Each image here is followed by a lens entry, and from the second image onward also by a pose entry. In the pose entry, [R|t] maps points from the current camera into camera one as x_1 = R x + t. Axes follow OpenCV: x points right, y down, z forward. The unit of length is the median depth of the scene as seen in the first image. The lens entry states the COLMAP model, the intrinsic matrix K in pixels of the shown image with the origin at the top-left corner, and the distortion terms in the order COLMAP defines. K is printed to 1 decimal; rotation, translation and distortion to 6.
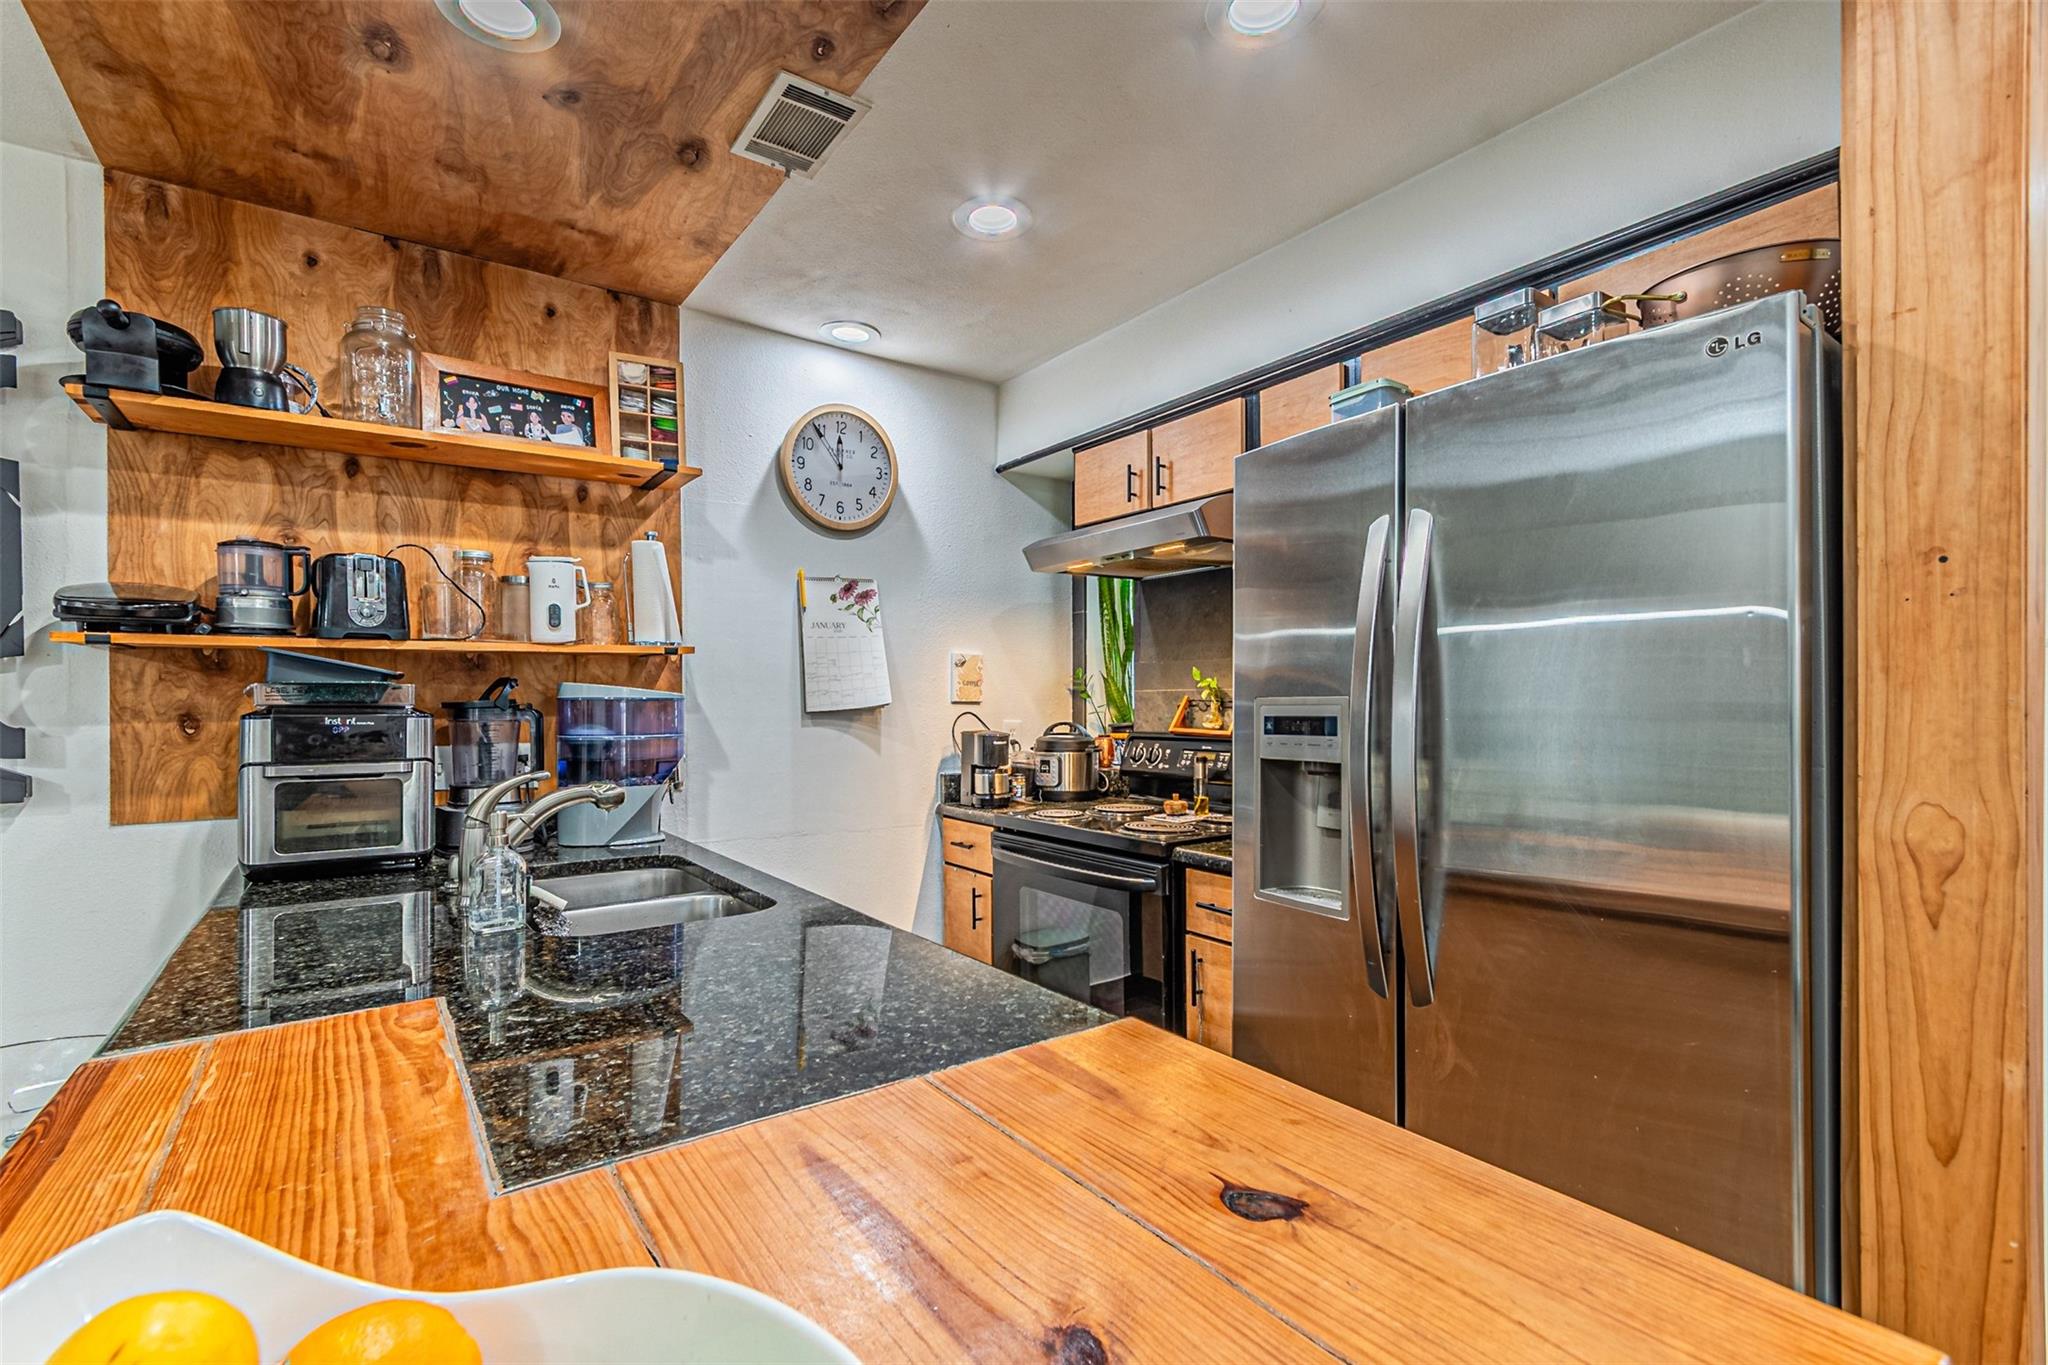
lens RADIAL K [[896.9, 0, 1005.2], [0, 896.9, 705.0], [0, 0, 1]] dist [0.004237, -0.000635]
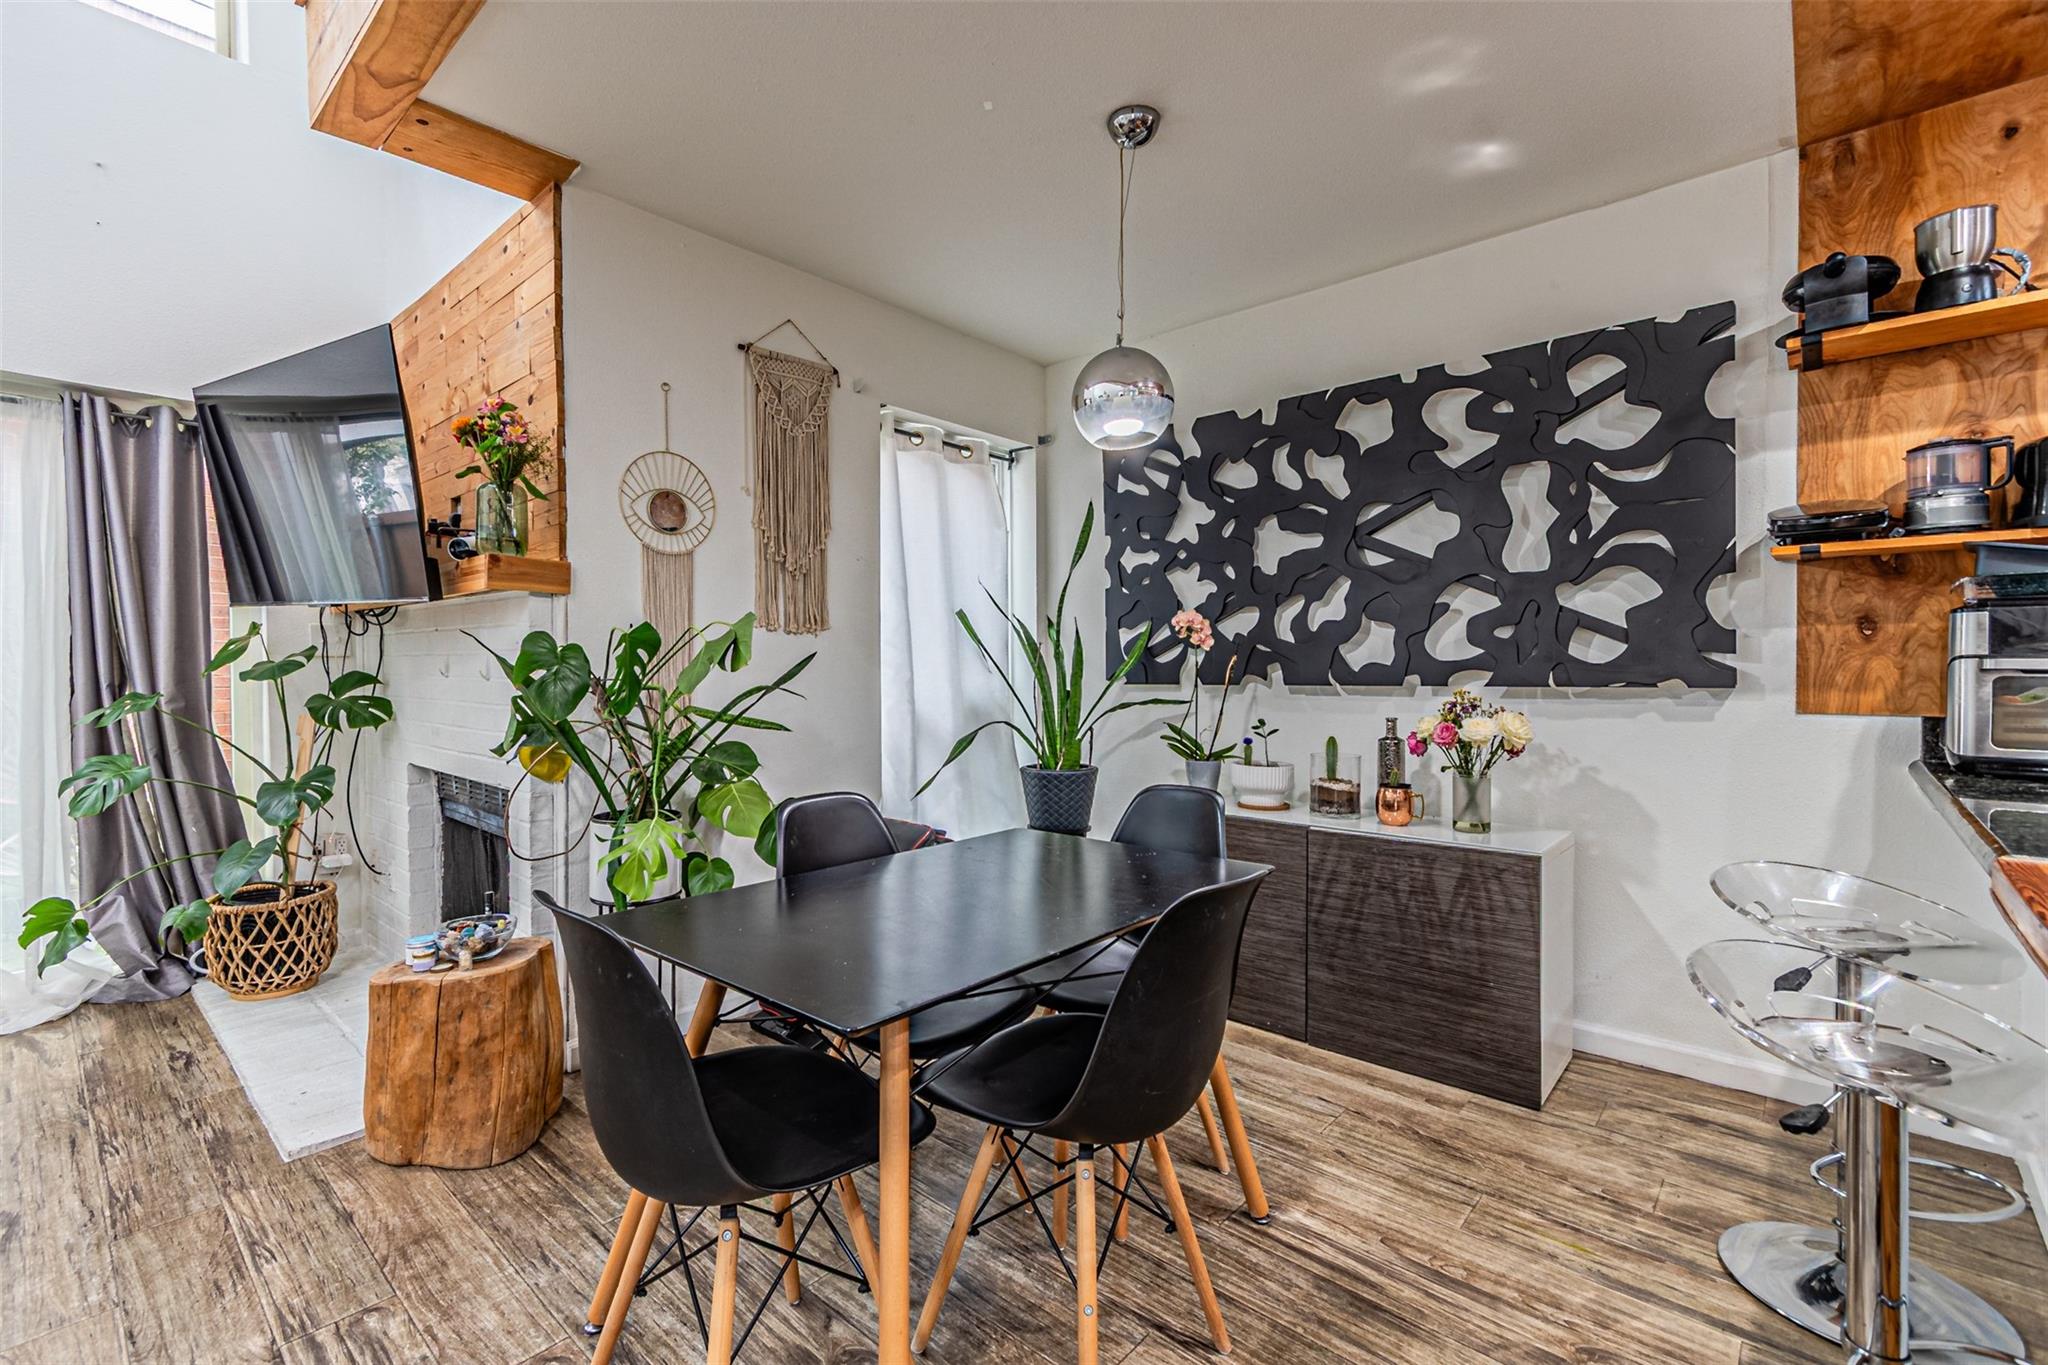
lens RADIAL K [[899.7, 0, 999.4], [0, 899.7, 673.7], [0, 0, 1]] dist [0.004494, -0.000713]
pose [[0.205576, 0.015054, -0.978525, -0.048777], [0.002786, 0.999869, 0.015968, 0.050565], [0.978637, -0.006009, 0.205507, -0.212690]]
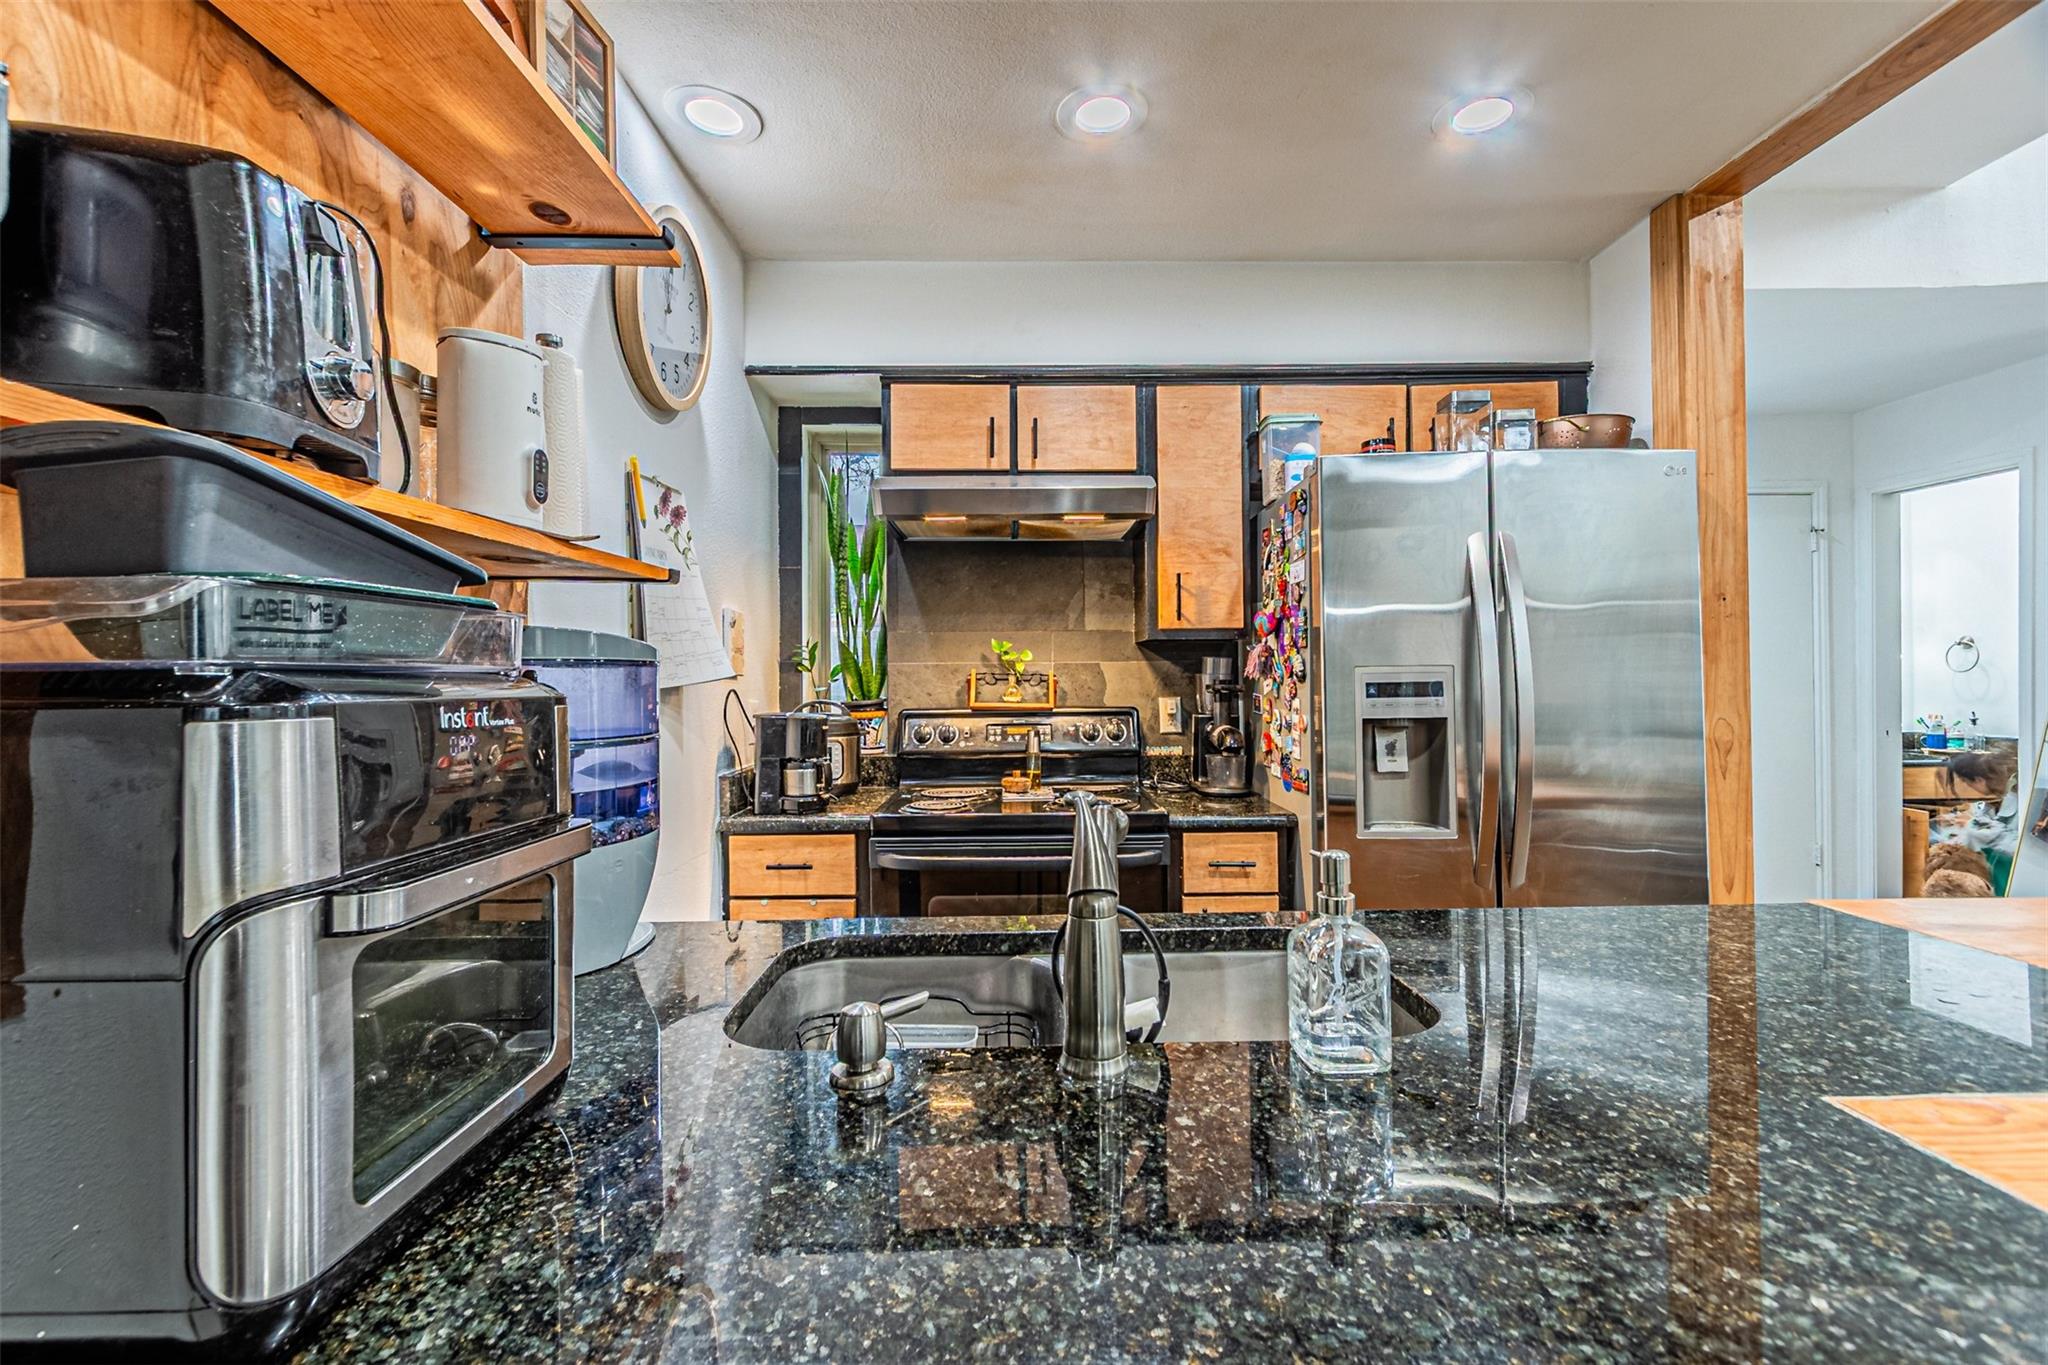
lens RADIAL K [[904.7, 0, 1032.1], [0, 904.7, 680.3], [0, 0, 1]] dist [-0.000957, -0.001205]
pose [[0.563718, -0.003492, 0.825960, -0.710561], [0.009898, 0.999948, -0.002528, 0.006205], [-0.825908, 0.009600, 0.563723, 0.521839]]
